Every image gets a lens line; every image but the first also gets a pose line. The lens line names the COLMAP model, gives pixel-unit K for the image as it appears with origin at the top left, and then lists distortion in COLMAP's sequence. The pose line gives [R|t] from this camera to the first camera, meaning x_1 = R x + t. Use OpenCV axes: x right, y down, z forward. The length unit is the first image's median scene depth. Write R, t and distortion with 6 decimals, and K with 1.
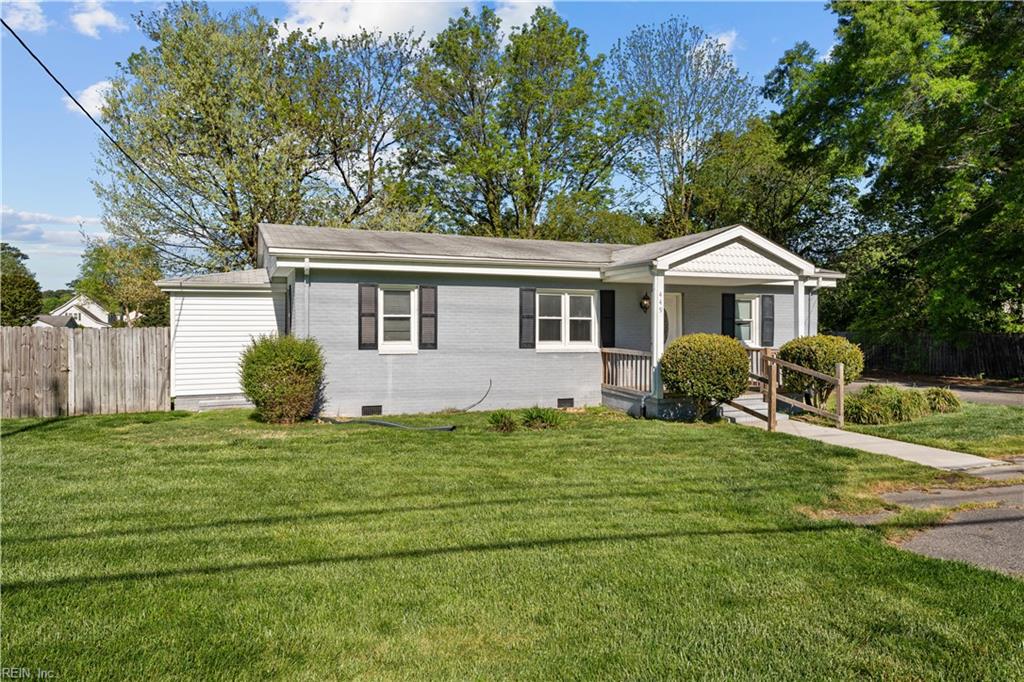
lens RADIAL K [[632.3, 0, 495.4], [0, 632.3, 342.0], [0, 0, 1]] dist [0.005080, 0.002447]
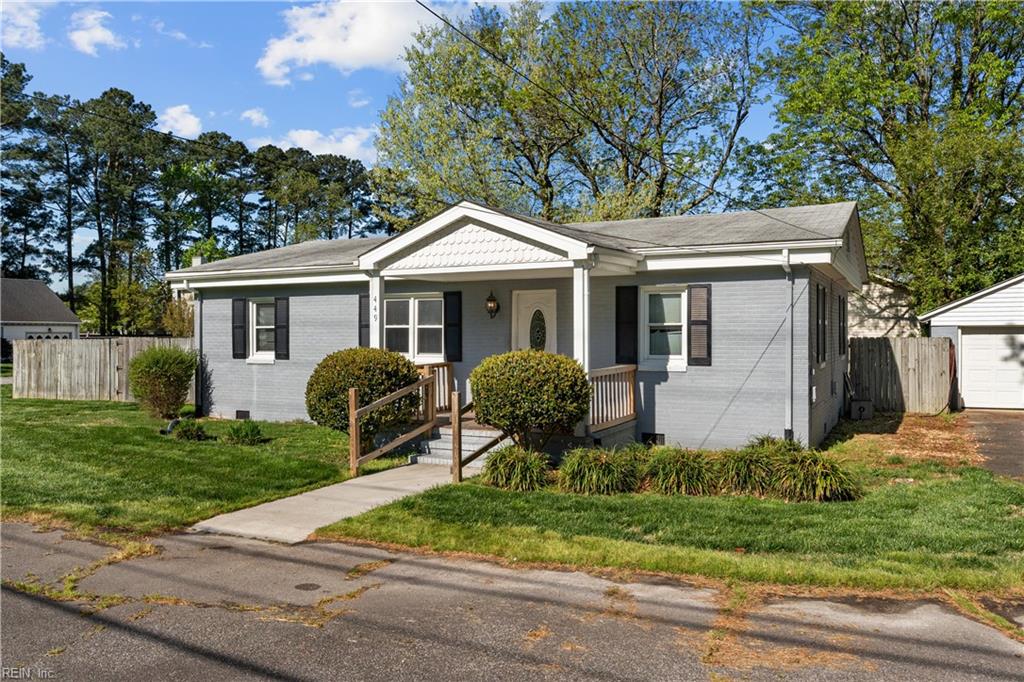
lens RADIAL K [[806.4, 0, 520.0], [0, 806.4, 342.0], [0, 0, 1]] dist [-0.001009, 0.002878]
pose [[0.680119, 0.004329, -0.733089, 1.090947], [-0.006897, 0.999976, -0.000494, -0.018747], [0.733069, 0.005392, 0.680133, 0.395123]]
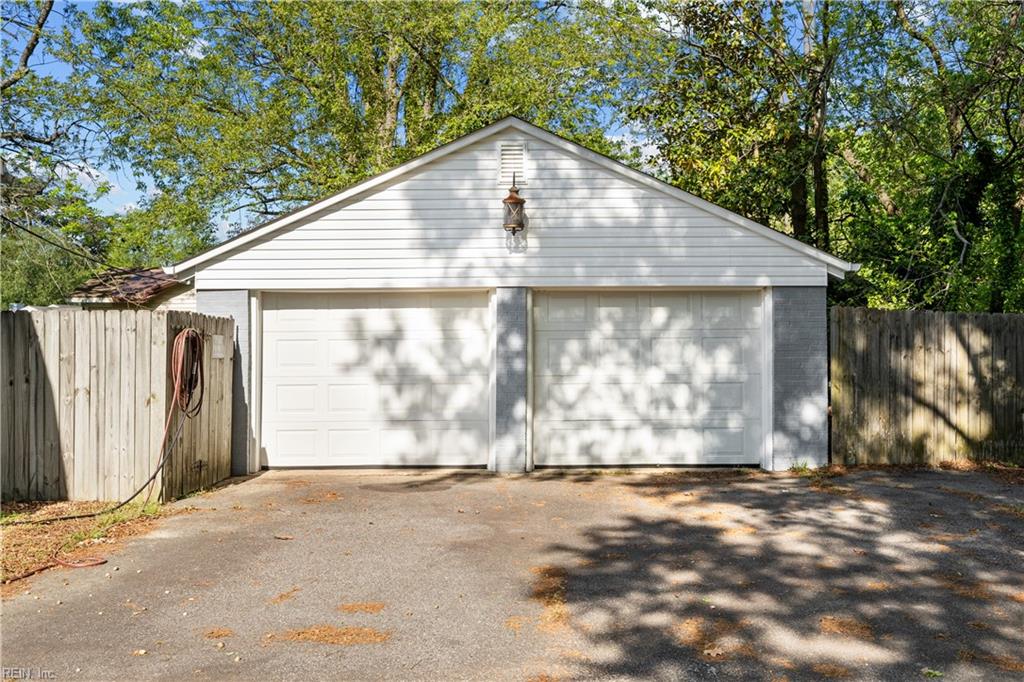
lens RADIAL K [[919.5, 0, 511.5], [0, 919.5, 337.8], [0, 0, 1]] dist [-0.009146, -0.002218]
pose [[0.930702, -0.002480, -0.365769, 1.033543], [-0.001578, 0.999940, -0.010796, -0.006670], [0.365774, 0.010625, 0.930643, 1.406646]]
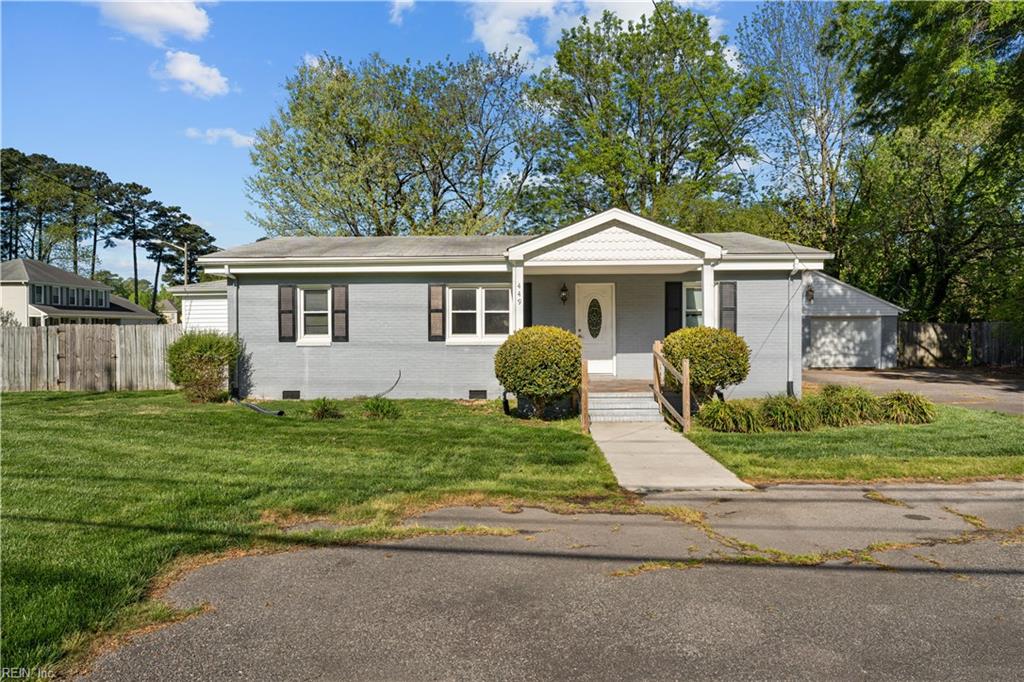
lens RADIAL K [[585.6, 0, 506.2], [0, 585.6, 335.2], [0, 0, 1]] dist [0.000815, 0.003614]
pose [[0.932724, -0.002378, -0.360583, 0.531433], [0.002681, 0.999996, 0.000342, 0.000115], [0.360581, -0.001286, 0.932727, 0.143355]]
